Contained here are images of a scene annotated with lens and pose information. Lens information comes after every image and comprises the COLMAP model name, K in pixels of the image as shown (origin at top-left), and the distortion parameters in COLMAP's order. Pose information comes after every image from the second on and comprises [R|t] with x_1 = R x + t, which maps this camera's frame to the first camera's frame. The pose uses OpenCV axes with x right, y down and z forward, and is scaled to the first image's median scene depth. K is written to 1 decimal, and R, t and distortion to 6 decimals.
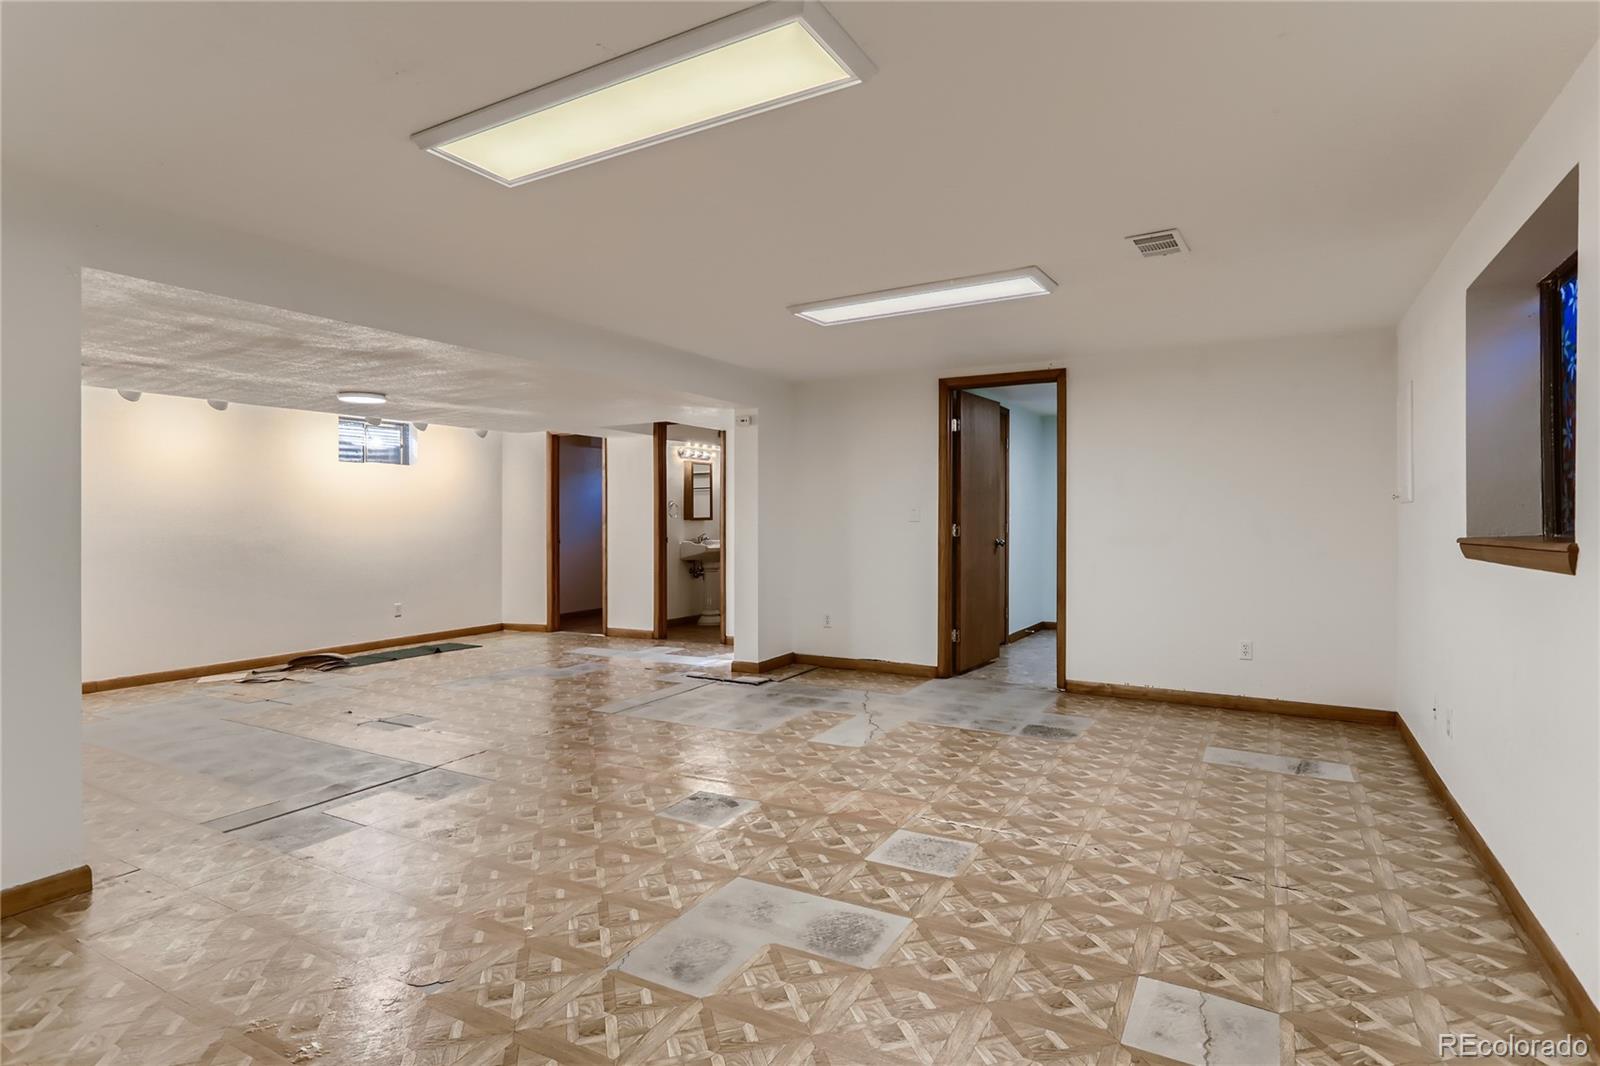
lens RADIAL K [[825.6, 0, 800.0], [0, 825.6, 533.0], [0, 0, 1]] dist [0.001814, 0.000617]
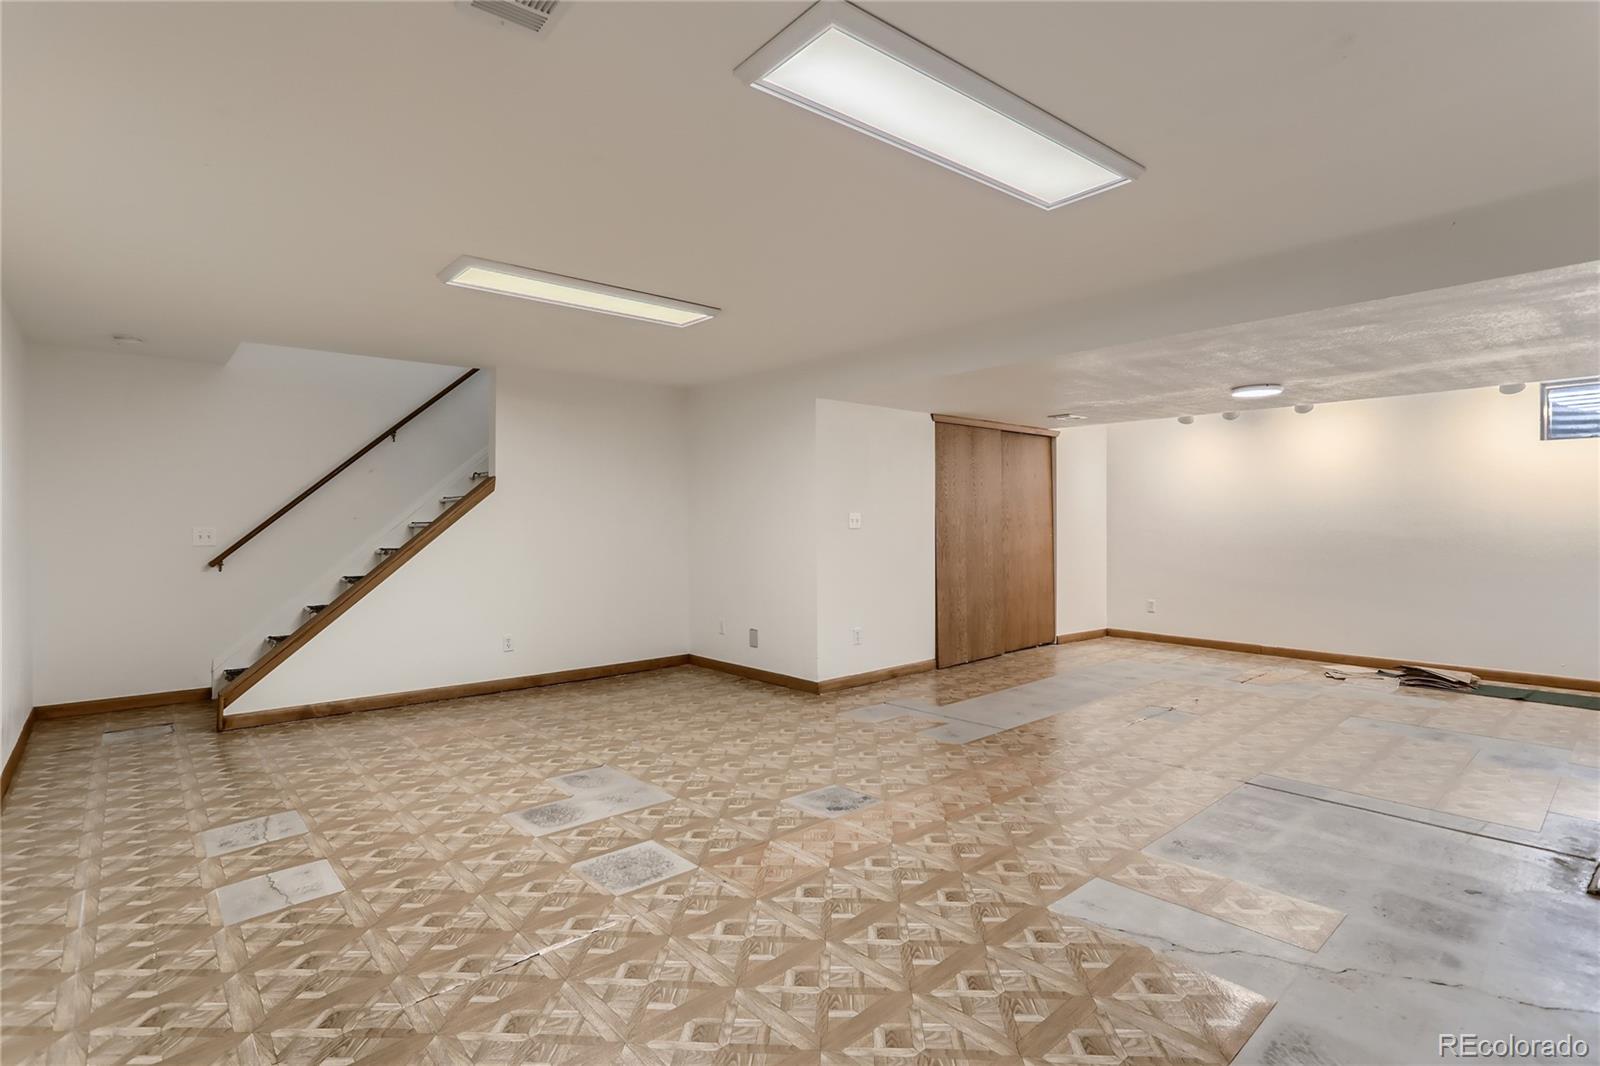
lens RADIAL K [[774.6, 0, 800.0], [0, 774.6, 533.0], [0, 0, 1]] dist [-0.028718, 0.016527]
pose [[-0.327329, 0.016981, -0.944758, 1.036420], [-0.007906, 0.999754, 0.020709, -0.020654], [0.944877, 0.014248, -0.327115, 1.651297]]
